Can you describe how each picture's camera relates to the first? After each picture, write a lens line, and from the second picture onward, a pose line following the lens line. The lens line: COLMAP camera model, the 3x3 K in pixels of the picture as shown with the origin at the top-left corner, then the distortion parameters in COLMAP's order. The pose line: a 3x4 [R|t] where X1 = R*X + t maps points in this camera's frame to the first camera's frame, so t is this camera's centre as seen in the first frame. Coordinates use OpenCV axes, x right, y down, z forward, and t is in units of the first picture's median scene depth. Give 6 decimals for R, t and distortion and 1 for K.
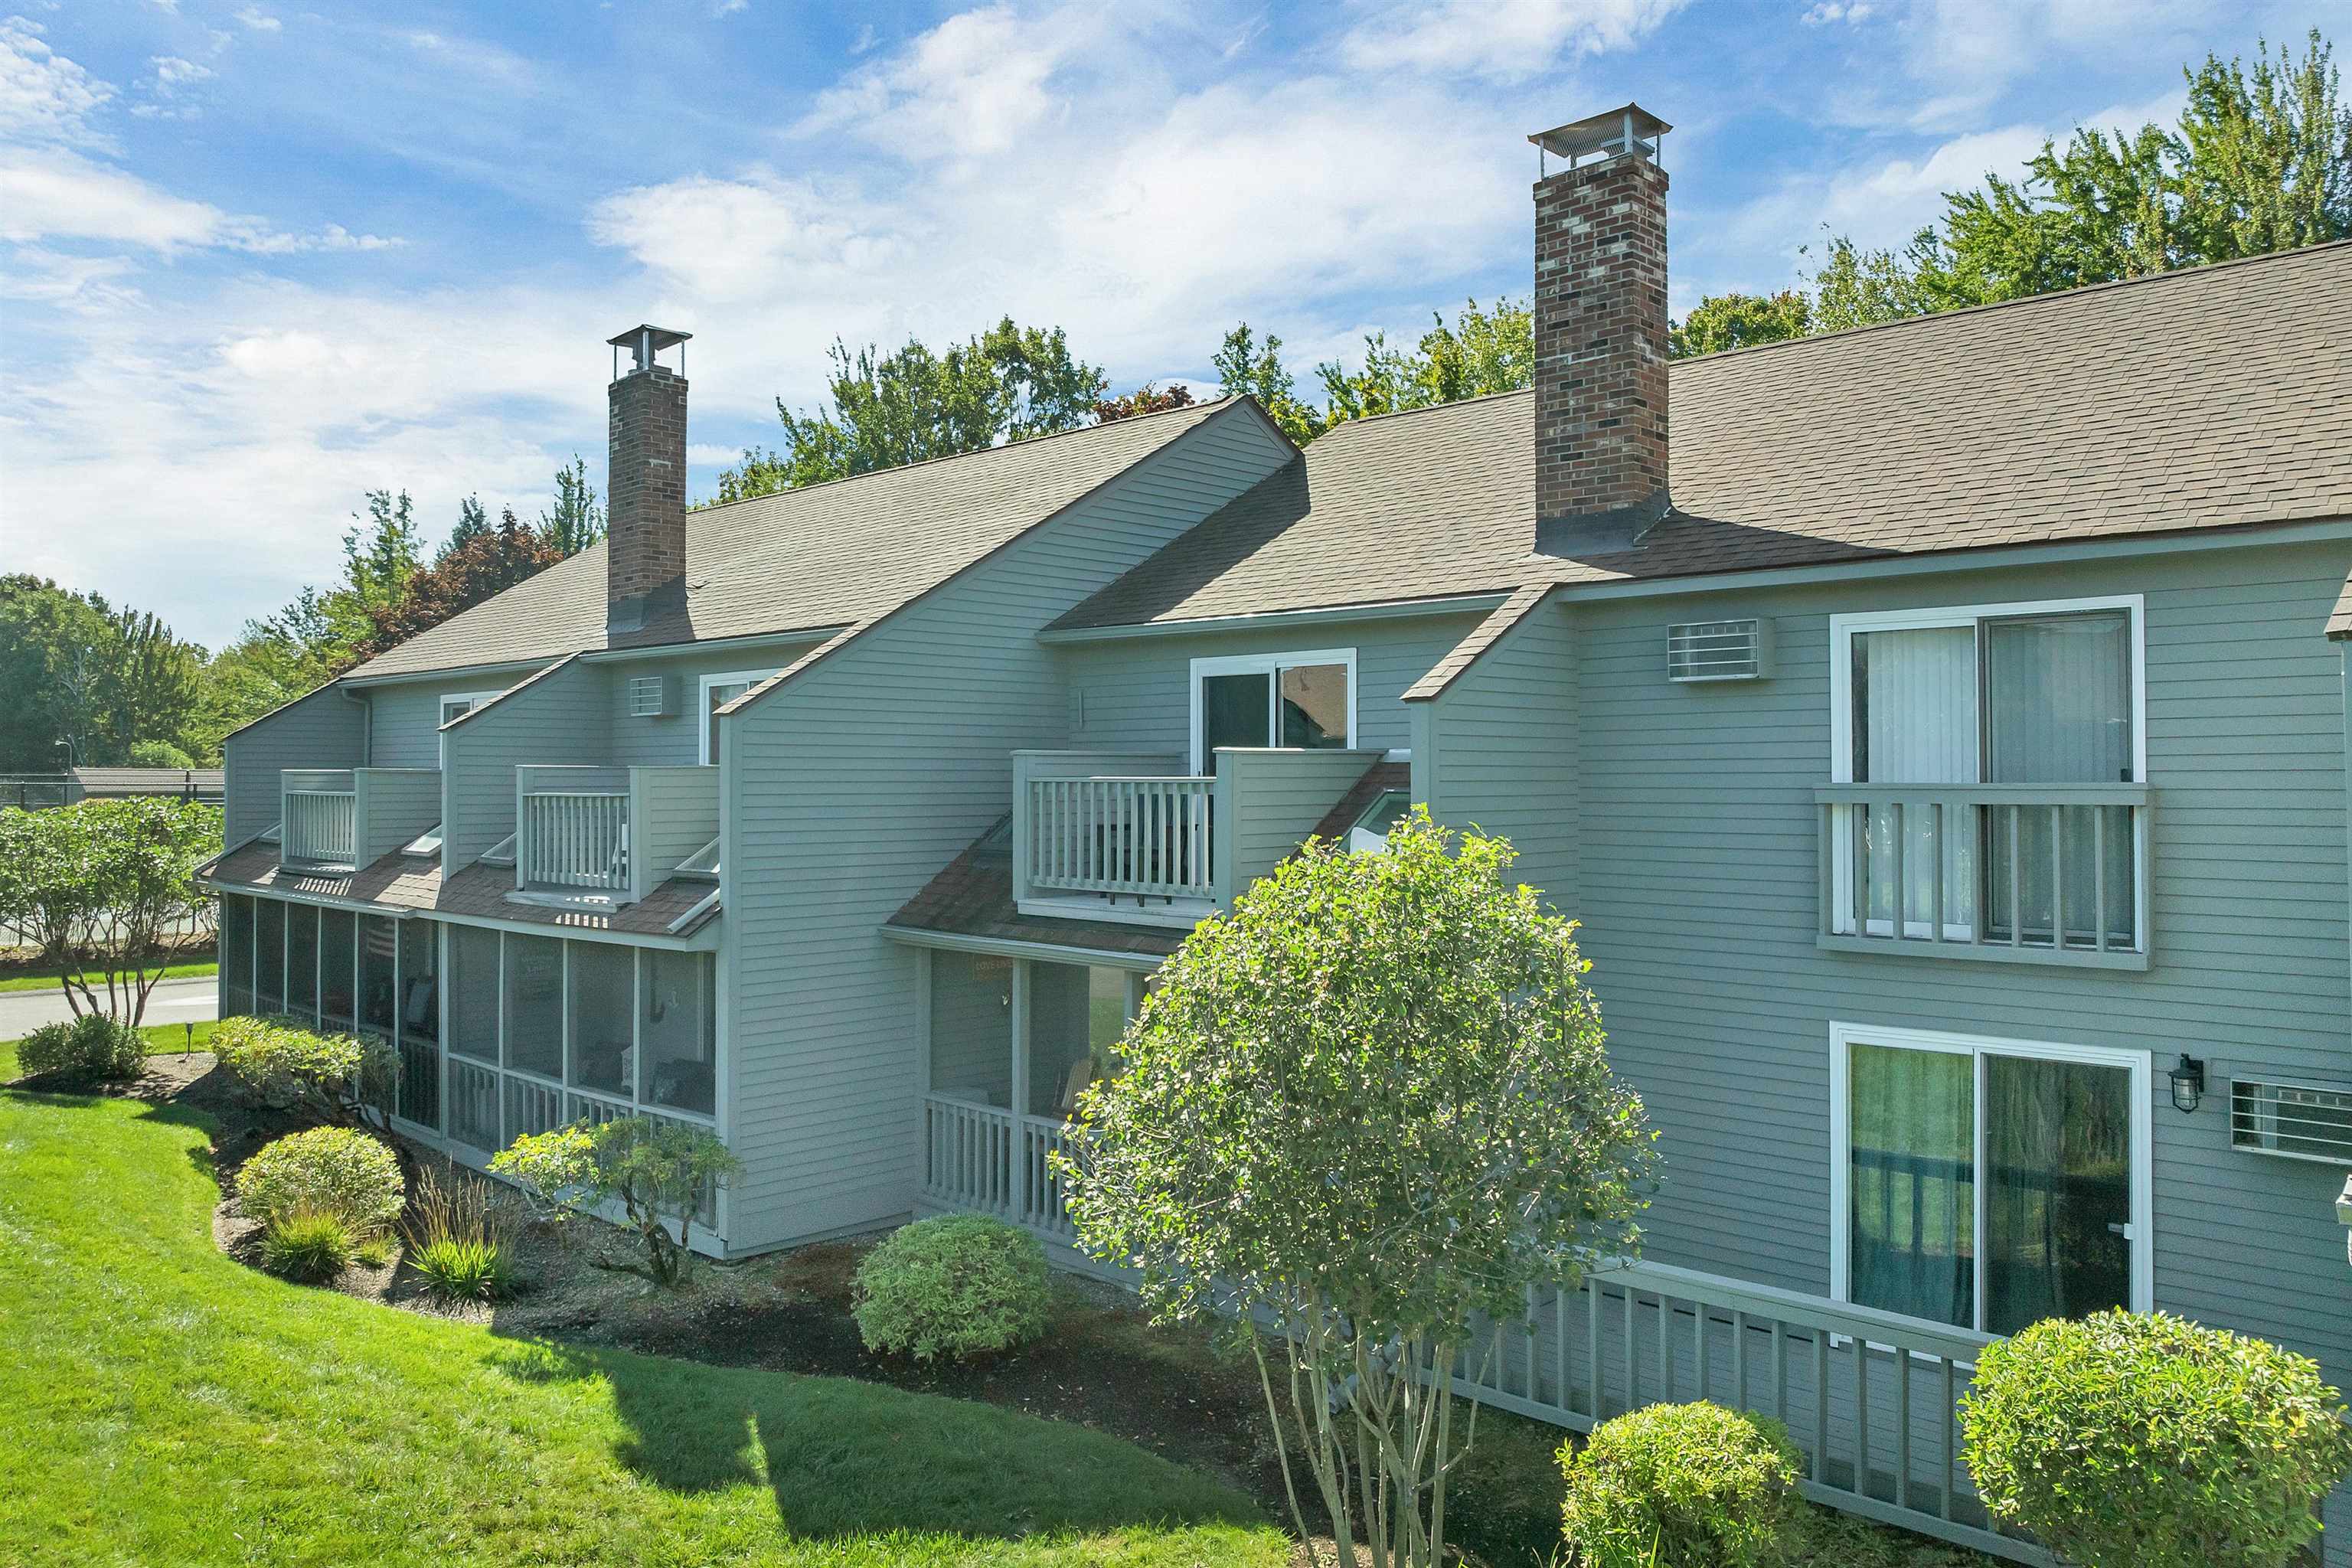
lens RADIAL K [[1673.8, 0, 1183.7], [0, 1673.8, 783.1], [0, 0, 1]] dist [-0.032526, 0.003385]
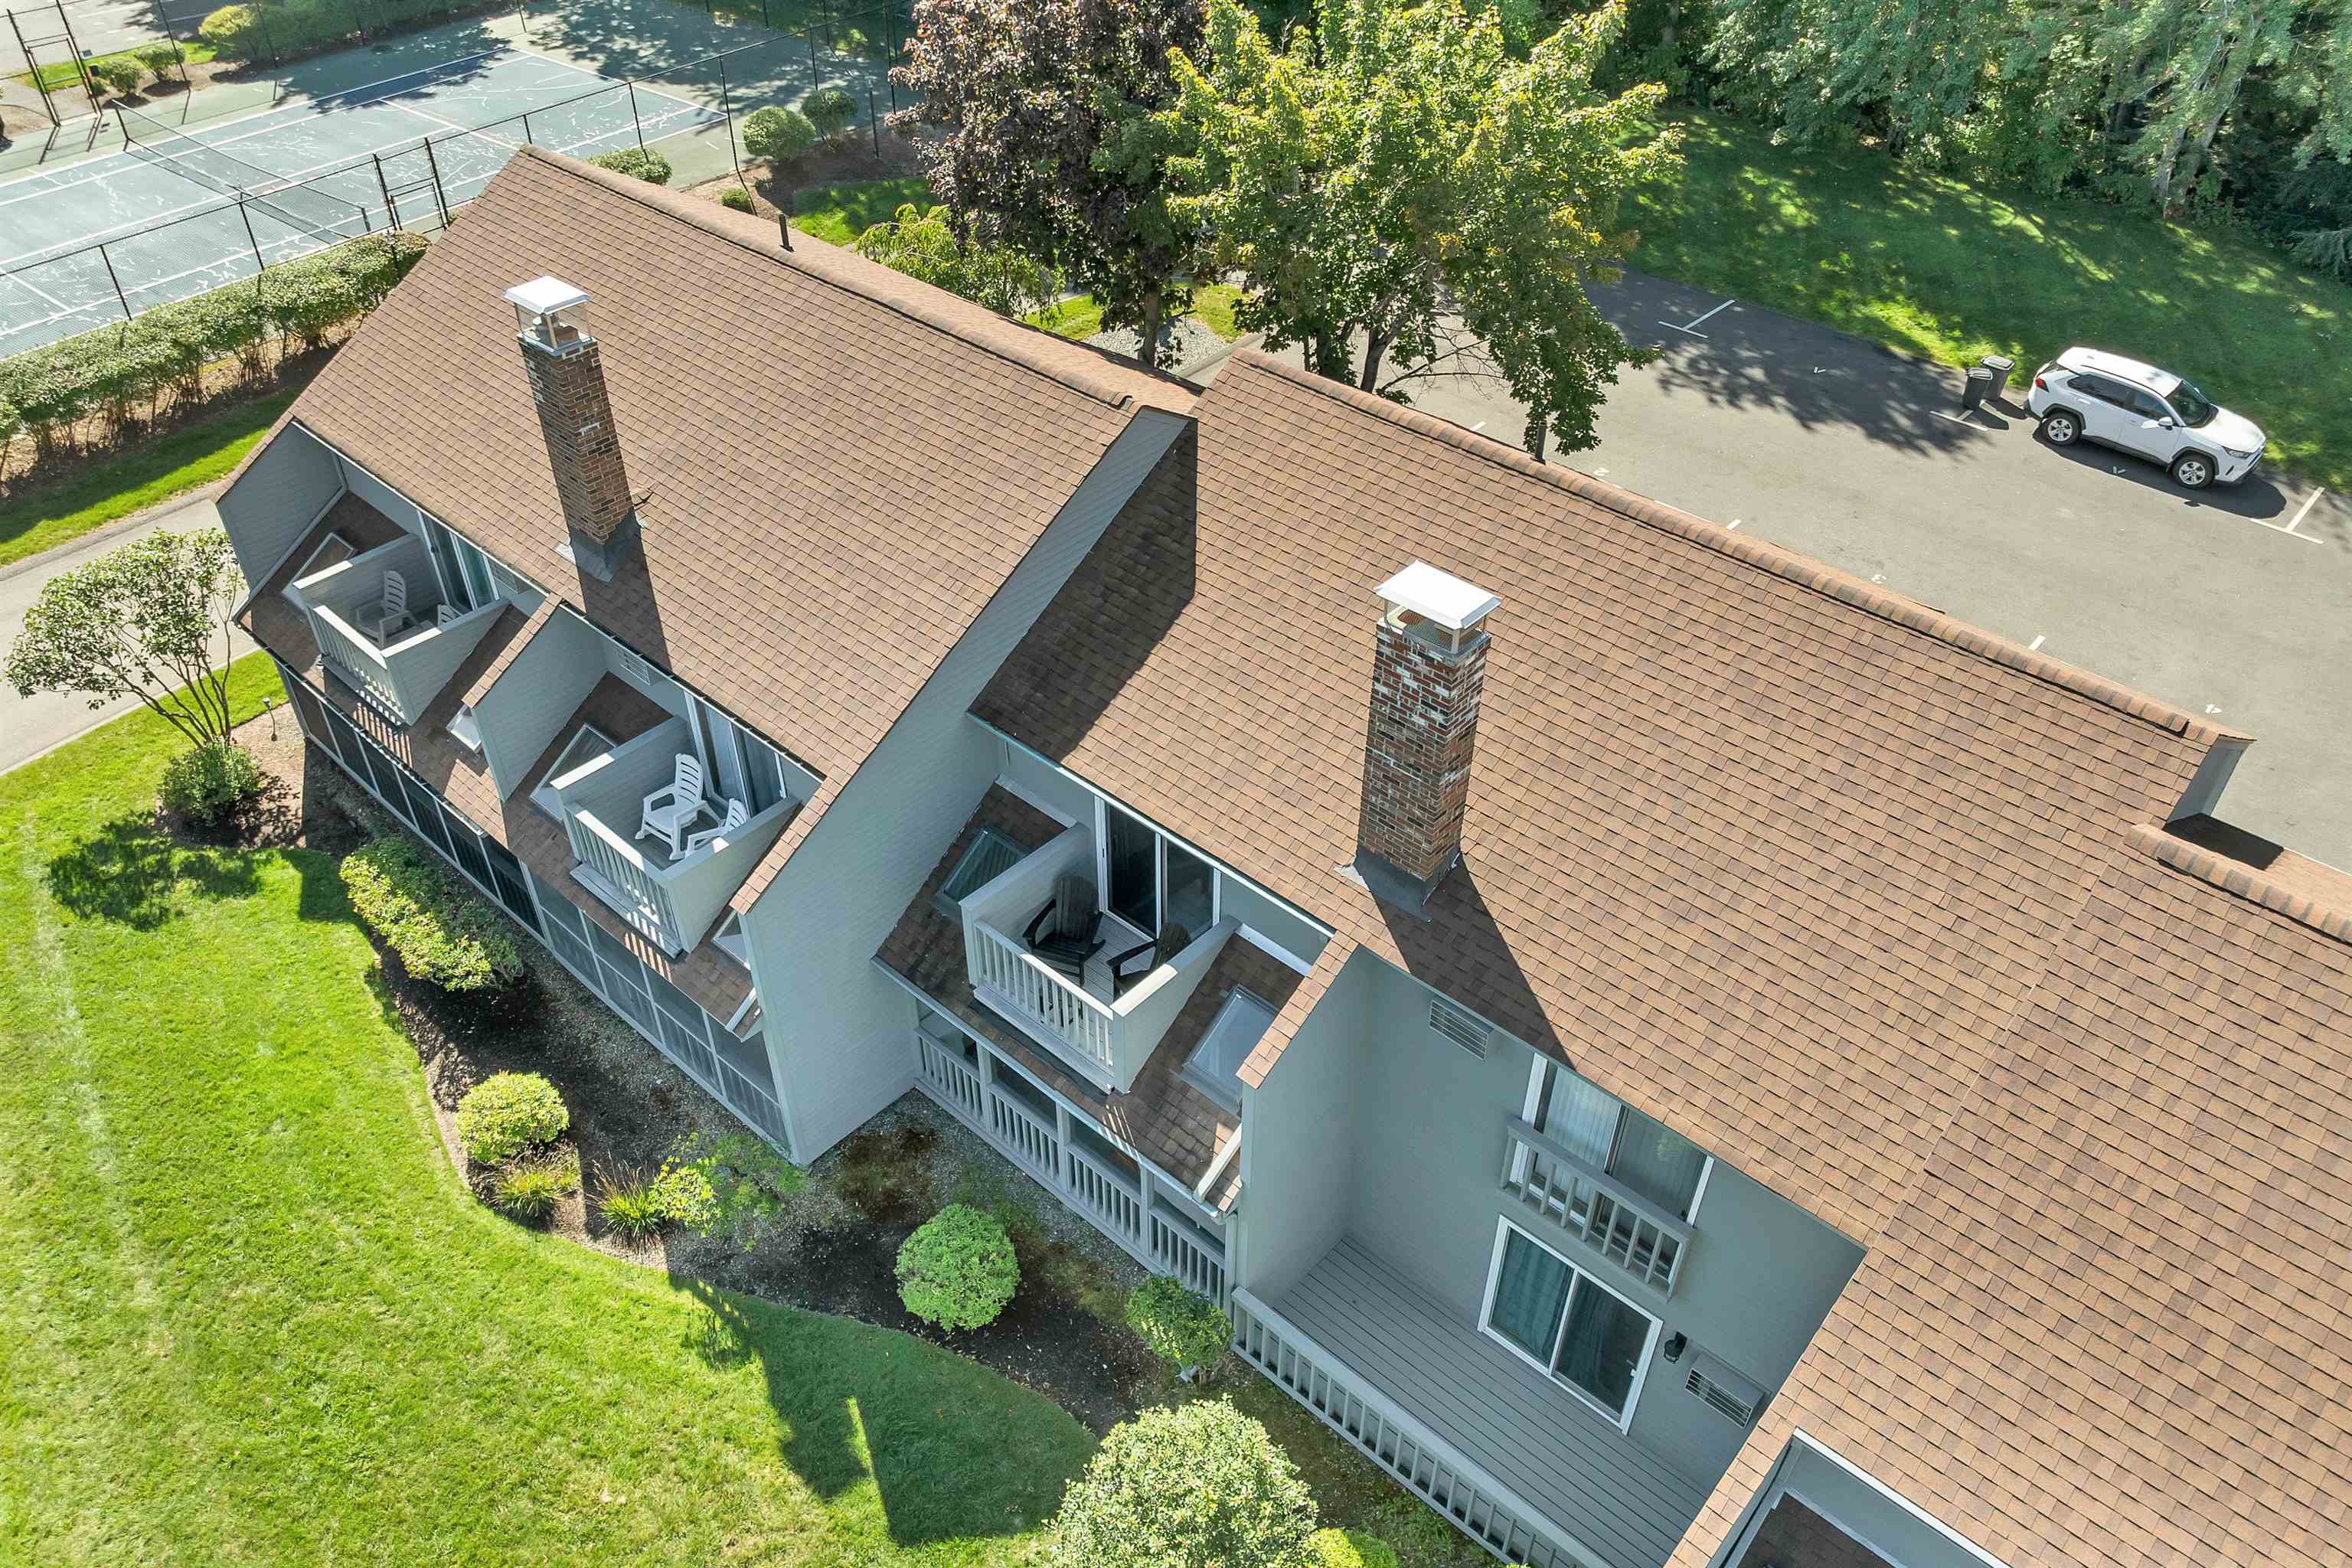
lens RADIAL K [[1673.8, 0, 1183.7], [0, 1673.8, 783.1], [0, 0, 1]] dist [-0.032526, 0.003385]
pose [[0.999592, -0.015305, 0.024097, 0.048549], [-0.003830, 0.764603, 0.644490, -1.039123], [-0.028288, -0.644320, 0.764233, 0.053500]]
